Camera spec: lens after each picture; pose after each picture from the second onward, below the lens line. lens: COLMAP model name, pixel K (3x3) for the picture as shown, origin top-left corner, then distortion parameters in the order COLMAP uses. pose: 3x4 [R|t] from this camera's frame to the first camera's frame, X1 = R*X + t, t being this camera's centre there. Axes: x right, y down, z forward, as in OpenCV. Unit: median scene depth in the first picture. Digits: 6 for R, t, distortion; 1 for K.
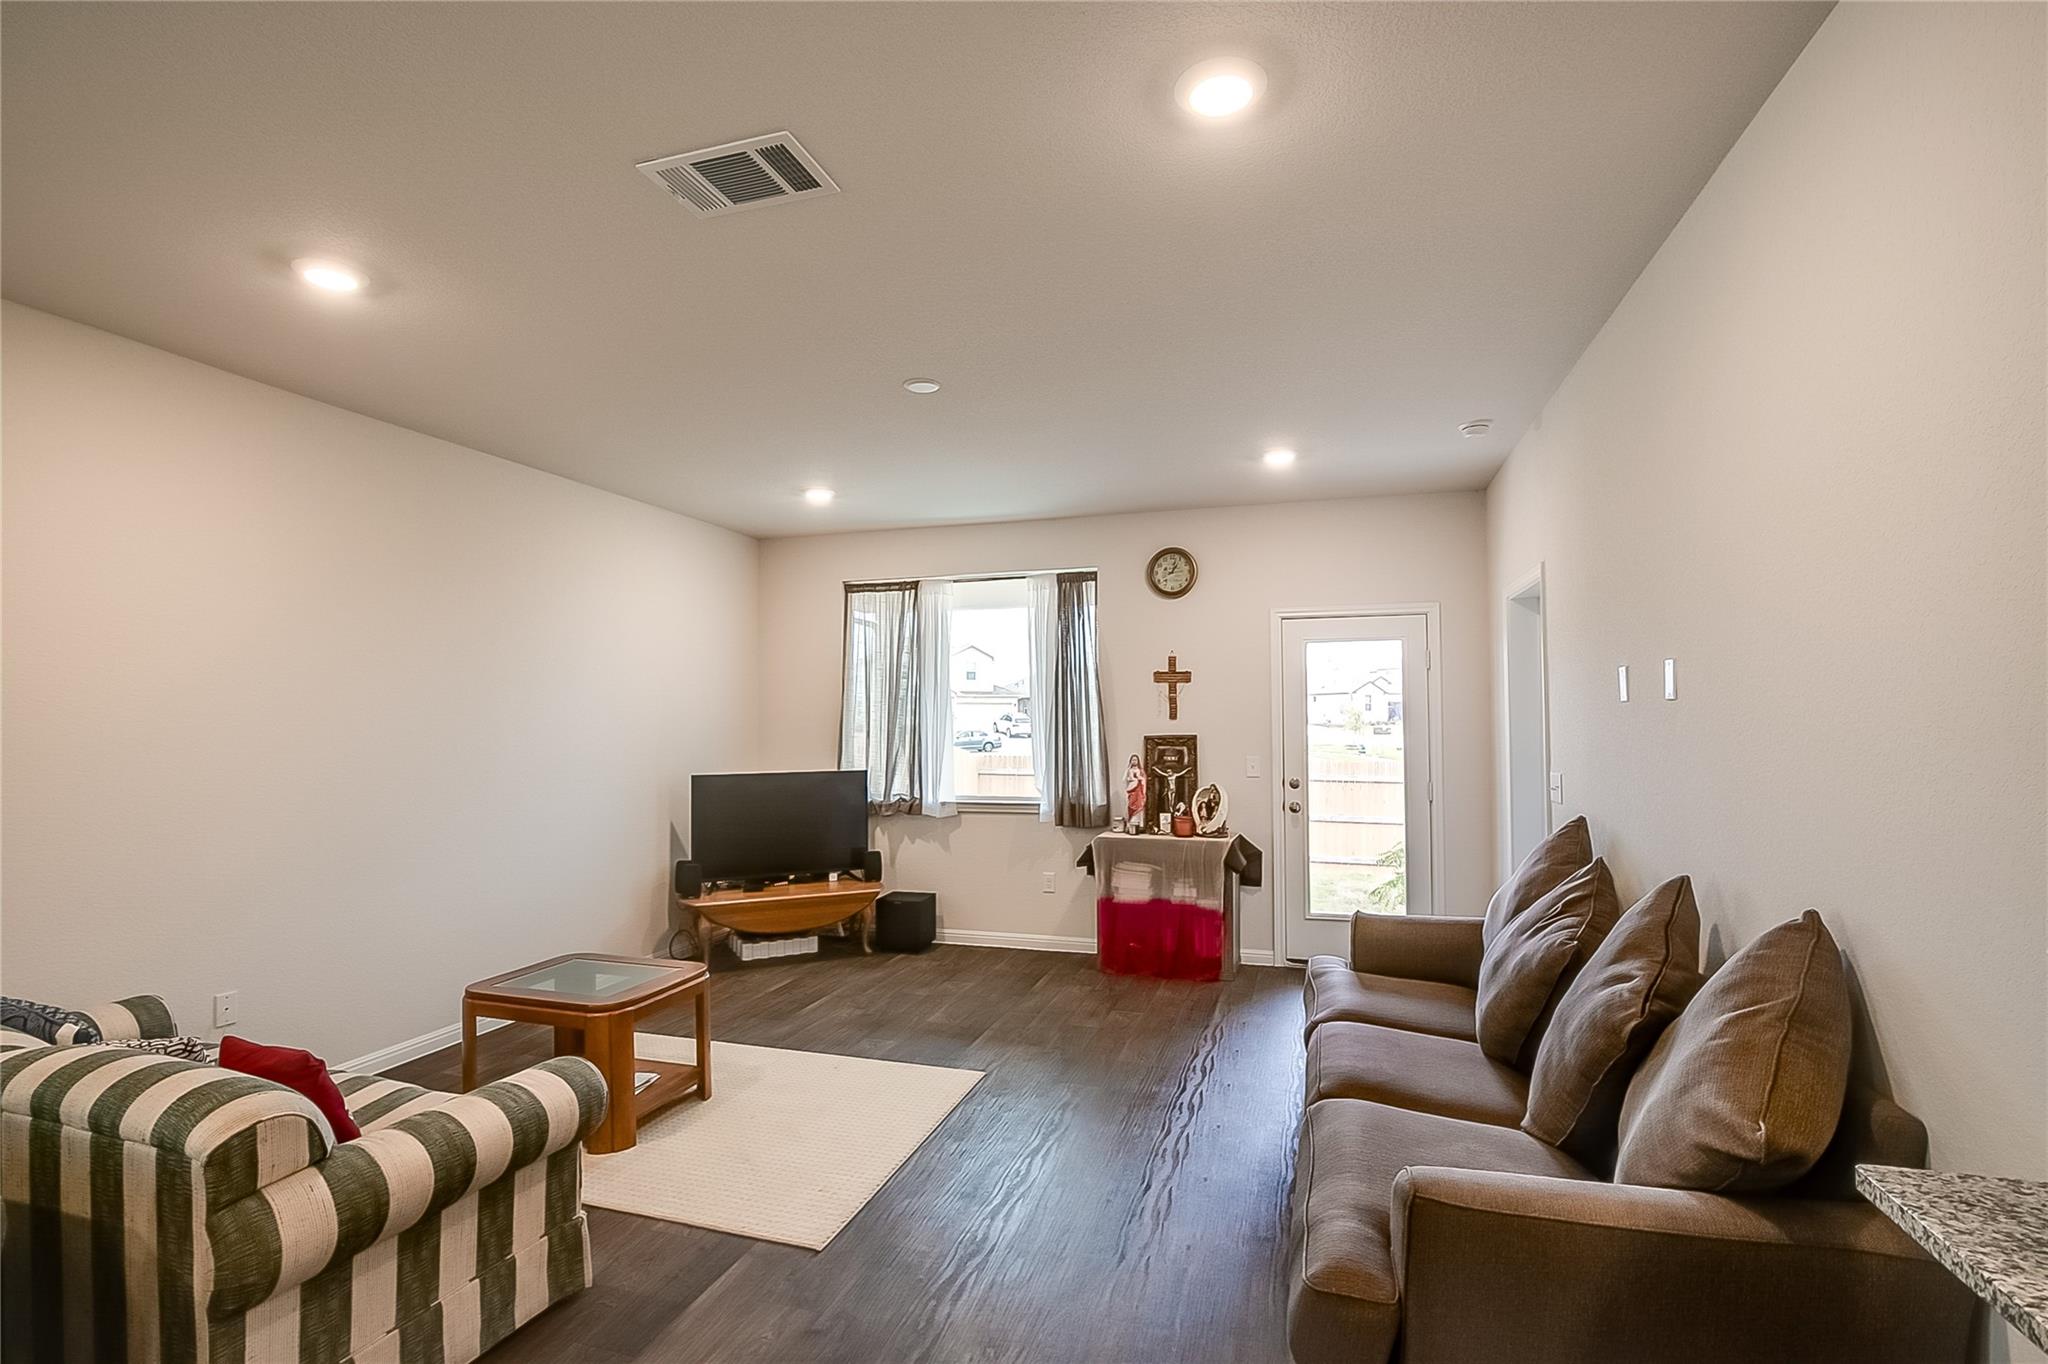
lens RADIAL K [[946.4, 0, 1017.0], [0, 946.4, 688.5], [0, 0, 1]] dist [-0.032858, 0.001145]
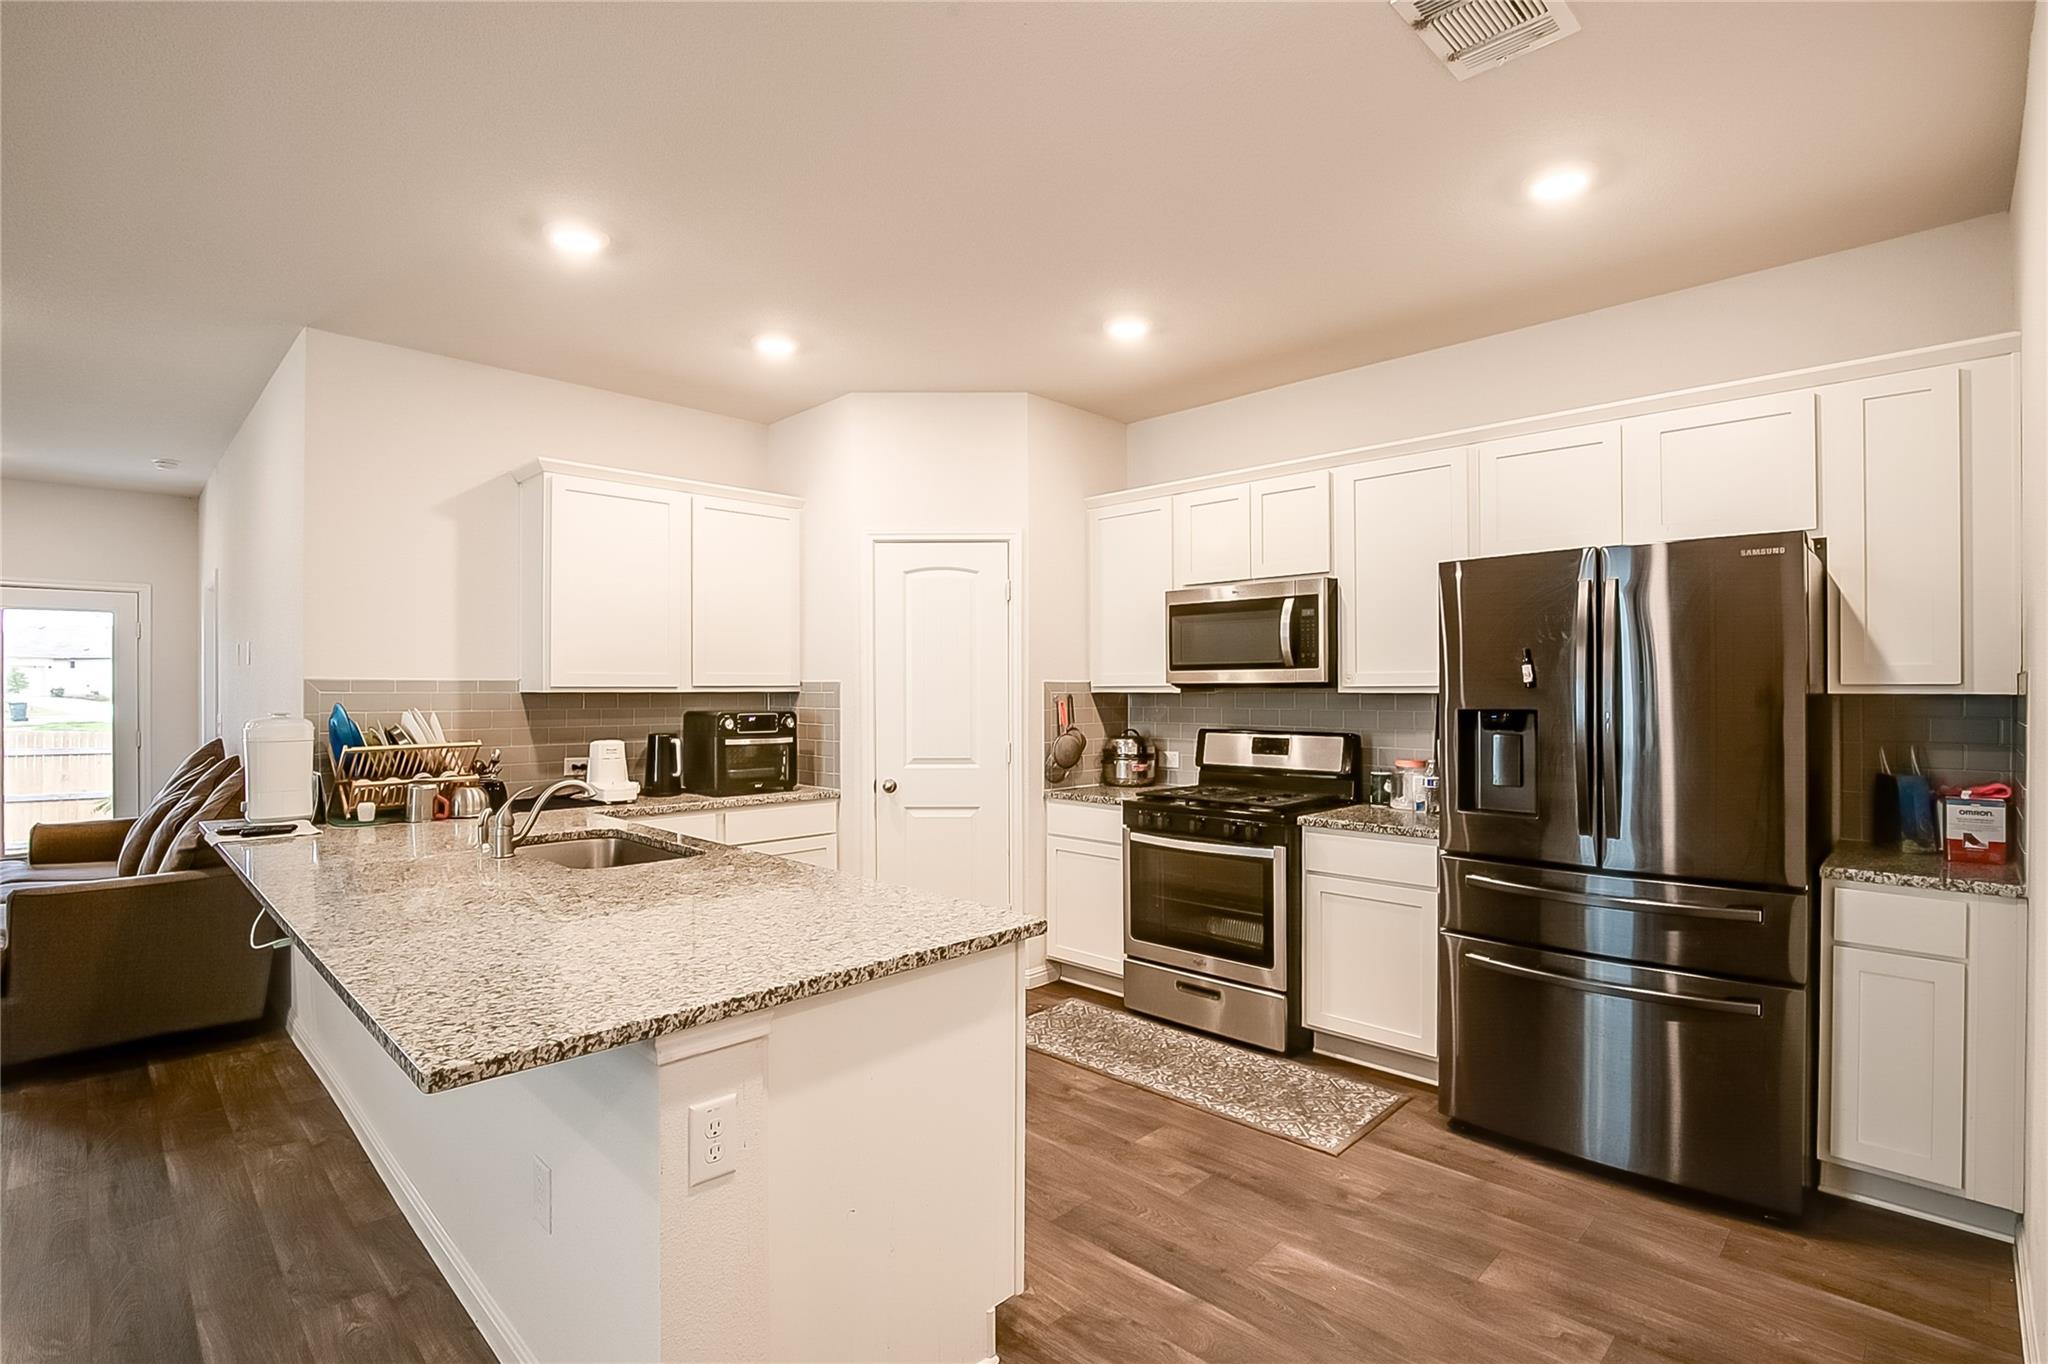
lens RADIAL K [[967.2, 0, 1013.2], [0, 967.2, 688.4], [0, 0, 1]] dist [-0.026743, 0.000385]
pose [[0.468537, 0.006105, 0.883423, -0.099461], [-0.029281, 0.999534, 0.008621, -0.000084], [-0.882959, -0.029907, 0.468497, -0.519245]]
